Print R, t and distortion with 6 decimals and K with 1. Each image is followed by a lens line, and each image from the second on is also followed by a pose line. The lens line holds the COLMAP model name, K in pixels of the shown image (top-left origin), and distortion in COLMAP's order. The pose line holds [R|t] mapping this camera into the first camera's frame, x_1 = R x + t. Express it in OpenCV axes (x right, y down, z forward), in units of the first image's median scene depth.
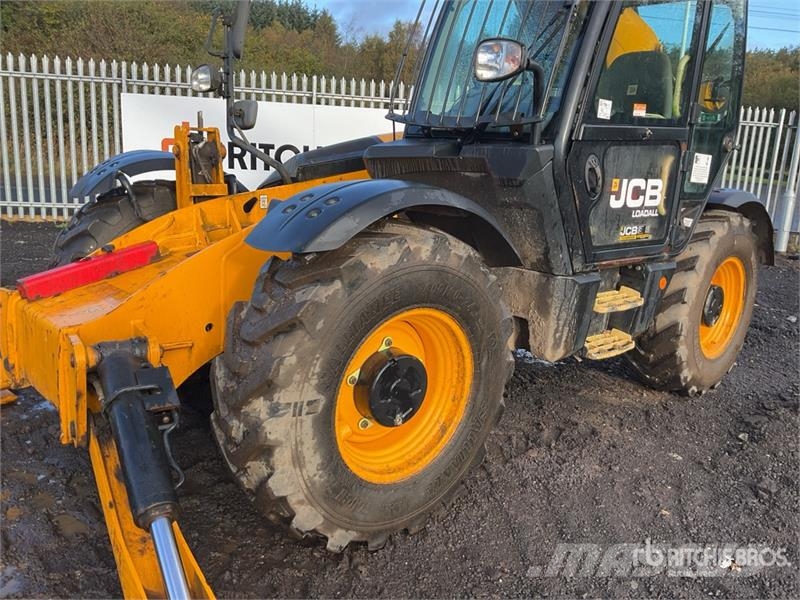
lens RADIAL K [[659.1, 0, 398.5], [0, 659.1, 305.3], [0, 0, 1]] dist [0.098181, -0.184265]
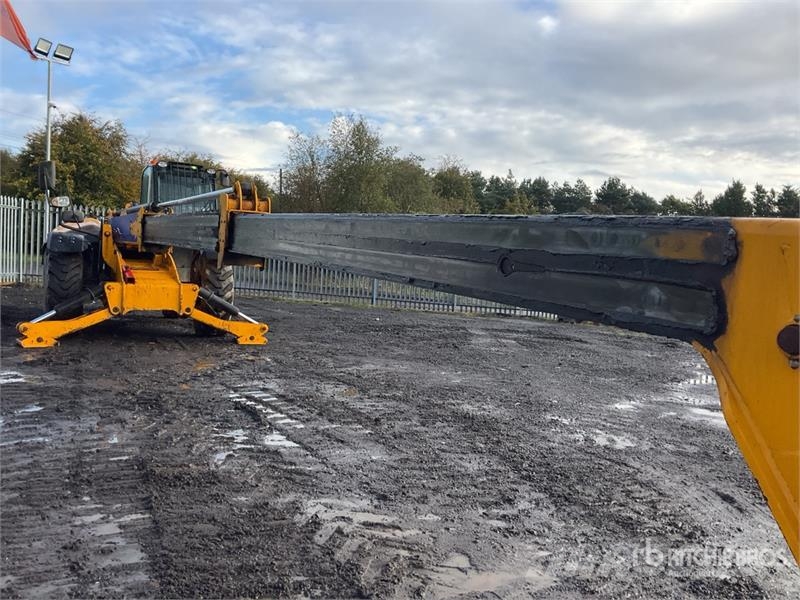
lens RADIAL K [[655.0, 0, 400.0], [0, 655.0, 300.0], [0, 0, 1]] dist [0.118815, -0.238929]
pose [[0.243848, -0.090403, 0.965591, -2.583799], [0.184119, 0.981853, 0.045429, 0.122774], [-0.952176, 0.166706, 0.256068, -0.745177]]
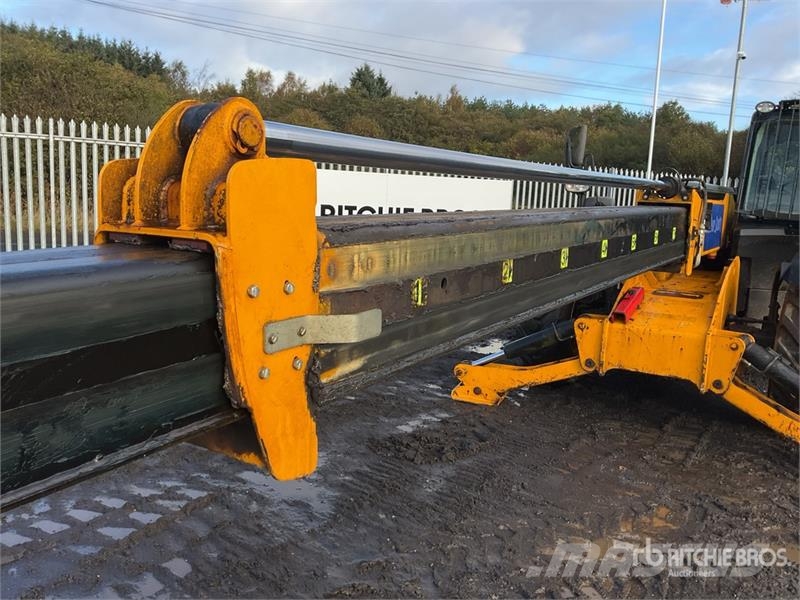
lens RADIAL K [[658.5, 0, 400.0], [0, 658.5, 300.0], [0, 0, 1]] dist [0.086567, -0.154853]
pose [[0.965978, -0.041300, 0.255307, -1.269593], [0.058485, 0.996478, -0.060090, 0.001493], [-0.251926, 0.072977, 0.964991, -0.439083]]
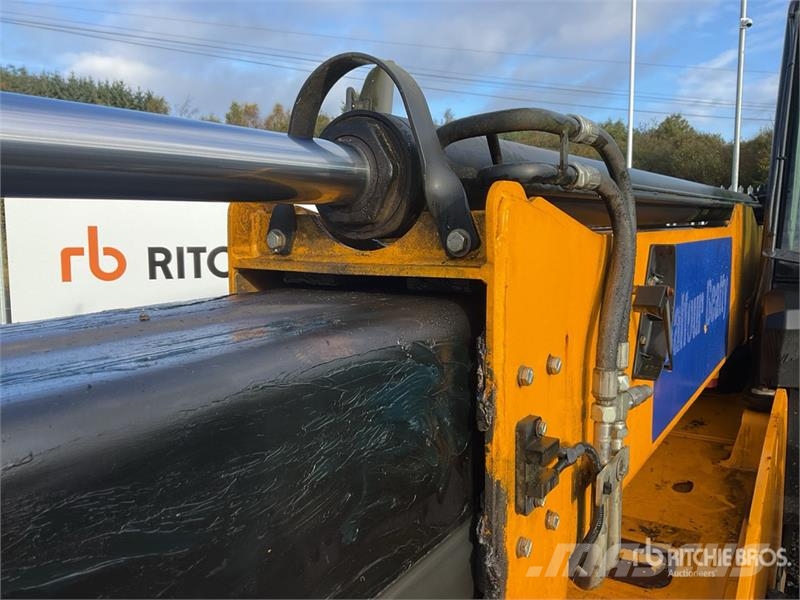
lens RADIAL K [[659.1, 0, 398.5], [0, 659.1, 305.3], [0, 0, 1]] dist [0.098181, -0.184265]
pose [[0.968944, -0.072037, 0.236555, -0.469712], [0.097183, 0.990586, -0.096407, -0.202676], [-0.227383, 0.116402, 0.966823, 0.463631]]
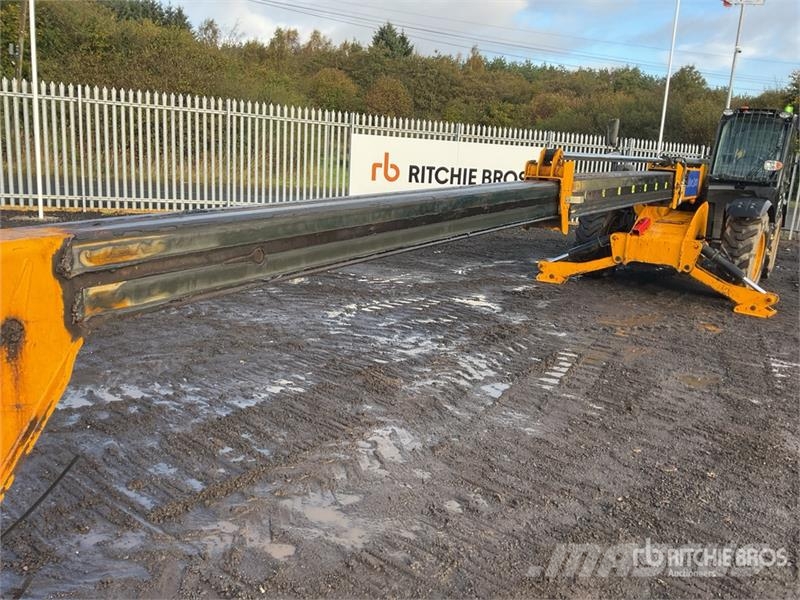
lens RADIAL K [[655.0, 0, 400.0], [0, 655.0, 300.0], [0, 0, 1]] dist [0.118815, -0.238929]
pose [[0.969841, -0.037548, 0.240828, -1.973171], [0.038532, 0.999257, 0.000624, 0.204300], [-0.240673, 0.008675, 0.970568, -1.460618]]
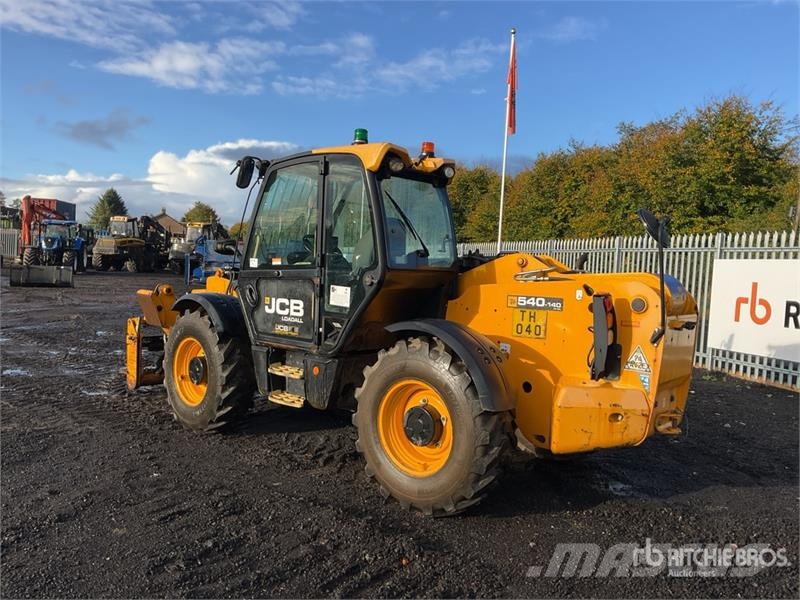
lens RADIAL K [[659.1, 0, 398.5], [0, 659.1, 305.3], [0, 0, 1]] dist [0.098181, -0.184265]
pose [[0.113383, 0.013232, -0.993463, 1.968892], [-0.265965, 0.963824, -0.017517, -0.206388], [0.957291, 0.266213, 0.112801, 1.016400]]
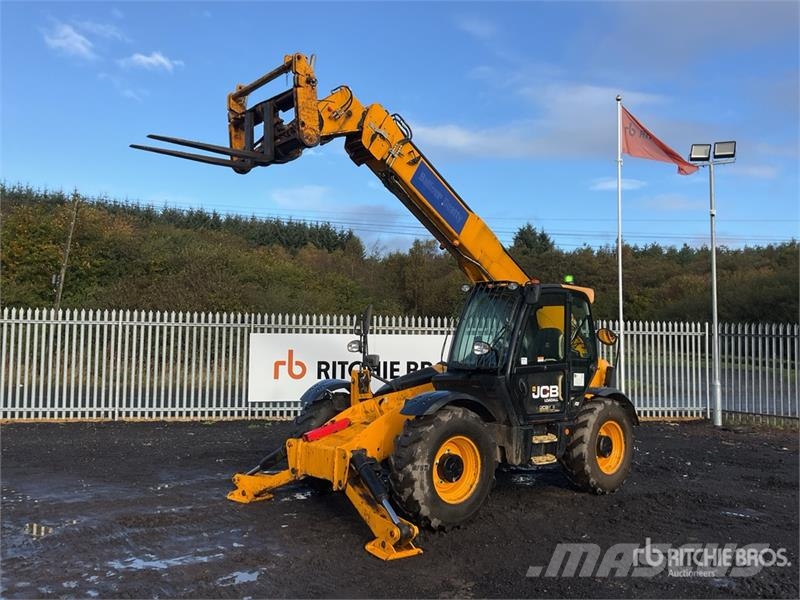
lens RADIAL K [[658.1, 0, 401.9], [0, 658.1, 296.3], [0, 0, 1]] dist [0.119447, -0.189856]
pose [[0.998971, -0.039169, -0.022882, -0.087008], [0.030473, 0.953107, -0.301096, 0.195001], [0.033603, 0.300088, 0.953319, -1.316536]]
